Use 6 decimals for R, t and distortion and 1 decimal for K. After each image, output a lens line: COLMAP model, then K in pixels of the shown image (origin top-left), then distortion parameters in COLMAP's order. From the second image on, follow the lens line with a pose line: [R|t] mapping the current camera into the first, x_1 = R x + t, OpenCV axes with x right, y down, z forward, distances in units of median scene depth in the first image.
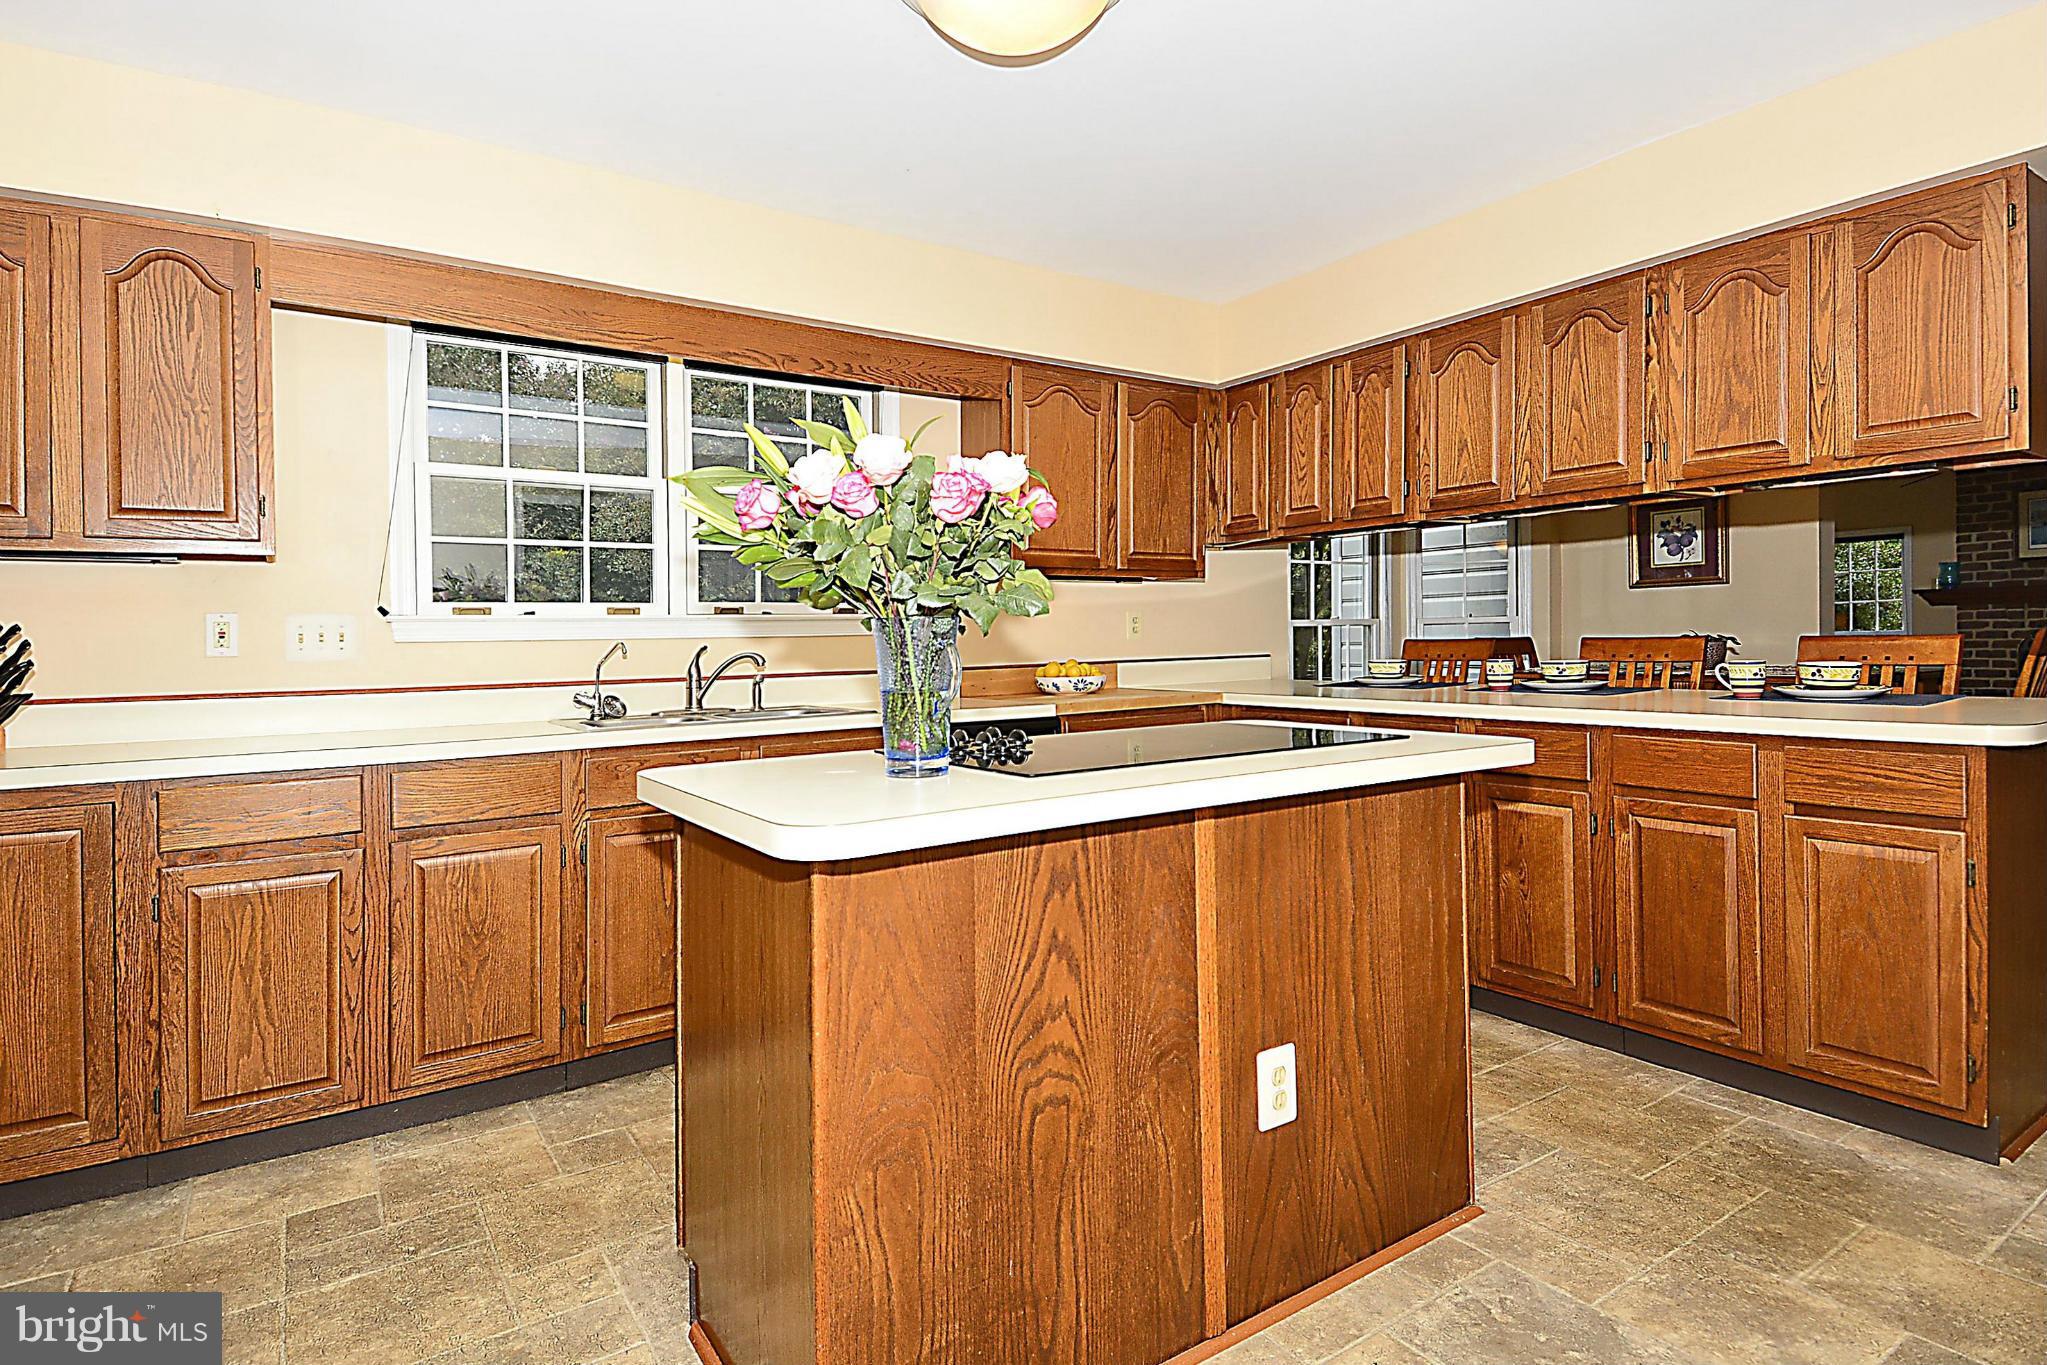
lens RADIAL K [[1100.2, 0, 1025.2], [0, 1100.2, 636.2], [0, 0, 1]] dist [-0.000030, 0.000136]
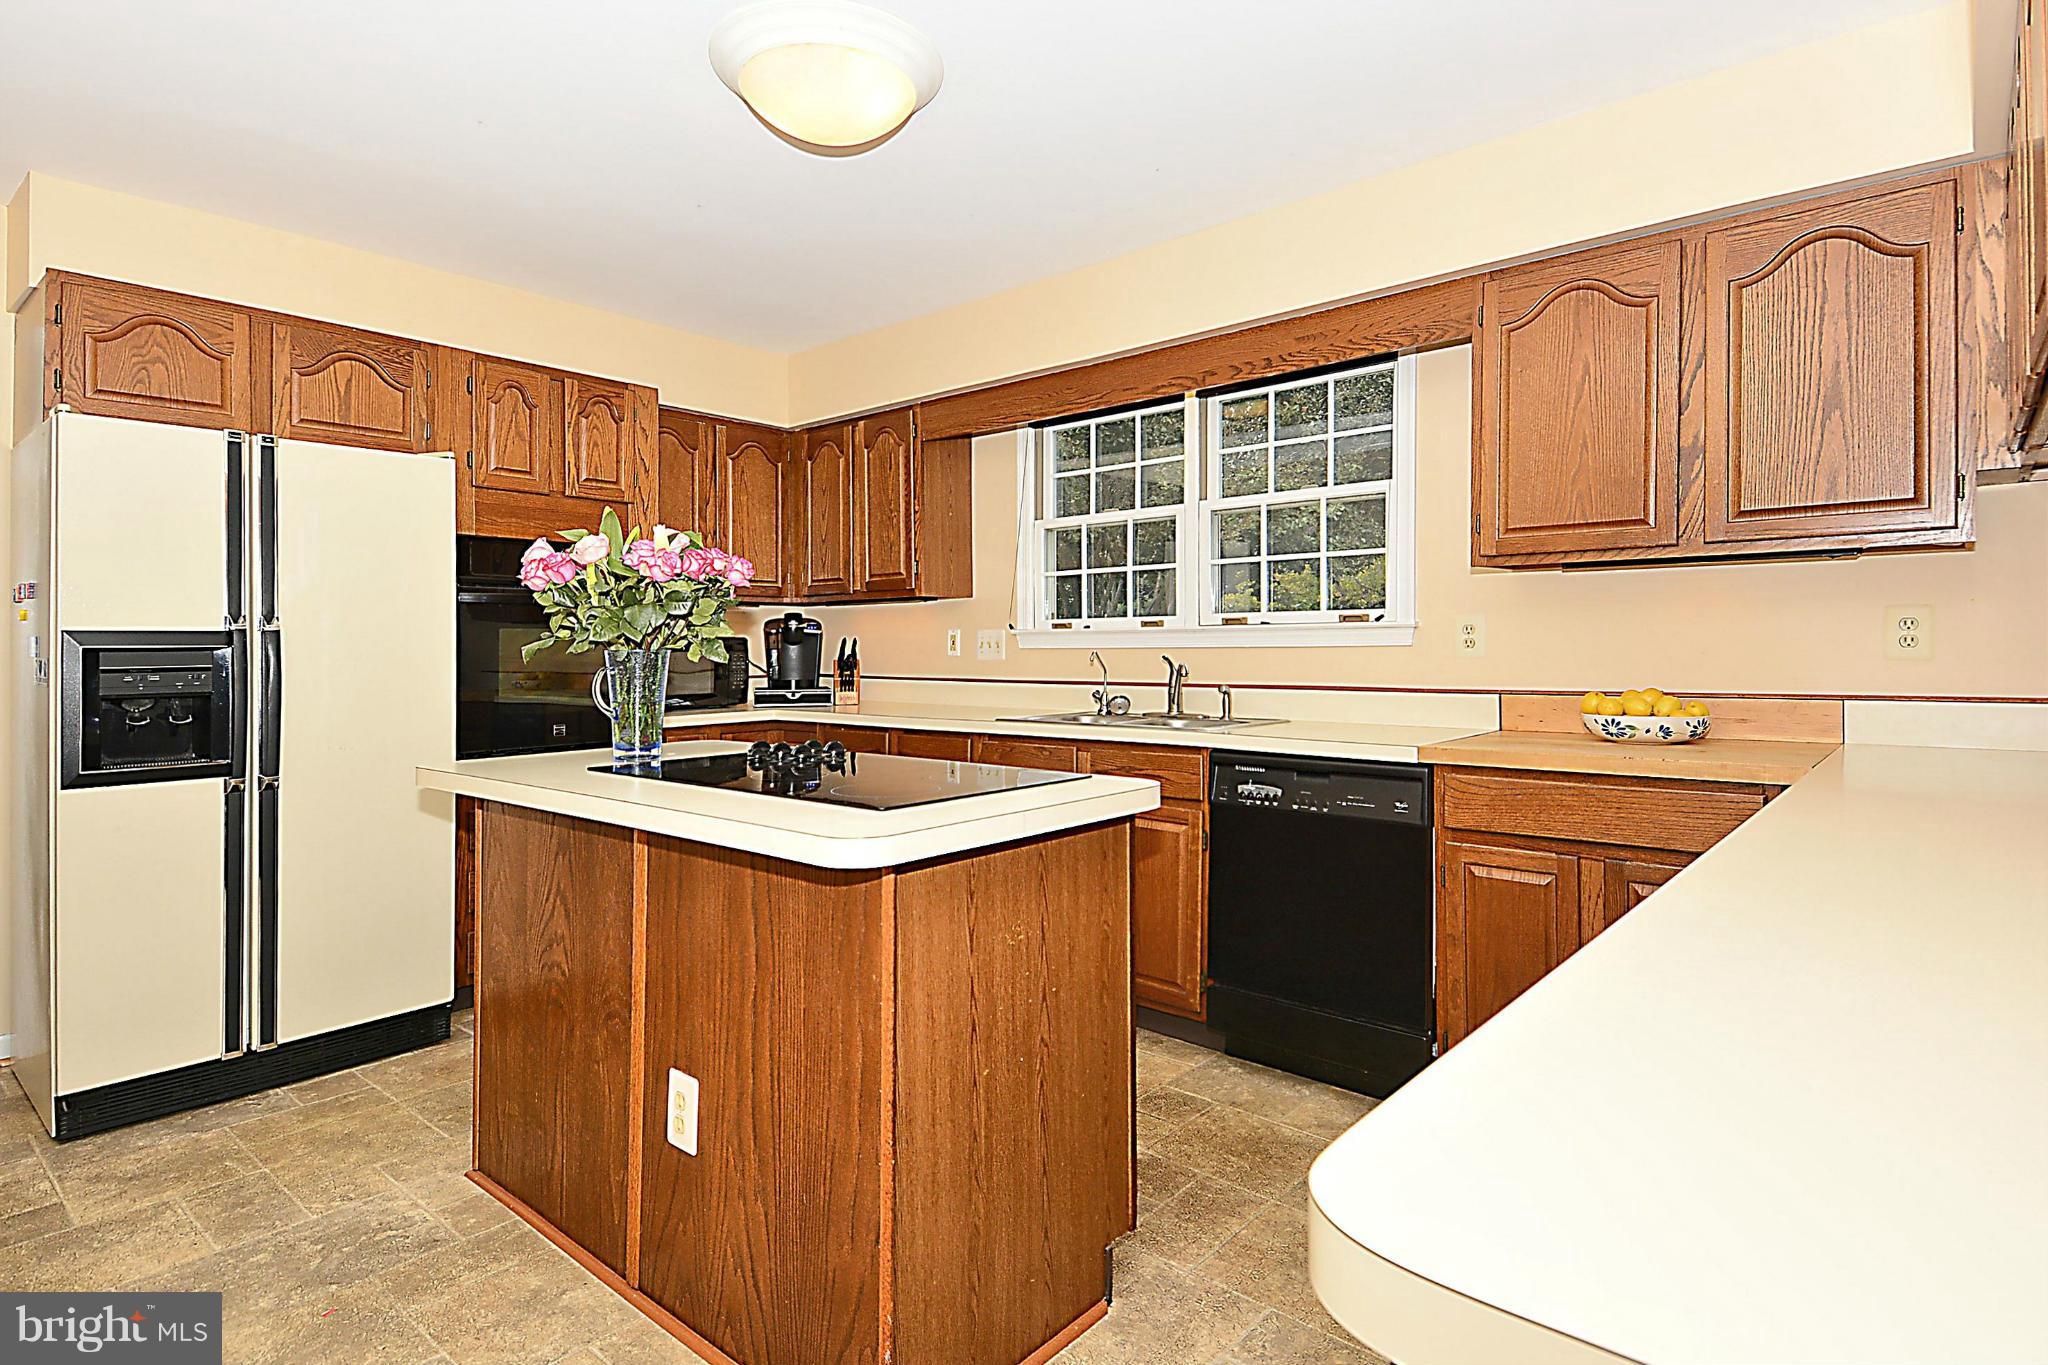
lens RADIAL K [[1076.1, 0, 1025.3], [0, 1076.1, 635.8], [0, 0, 1]] dist [-0.026708, 0.000010]
pose [[0.261139, 0.007843, -0.965269, 1.180080], [0.001348, 0.999963, 0.008490, -0.033554], [0.965300, -0.003518, 0.261119, 0.987220]]
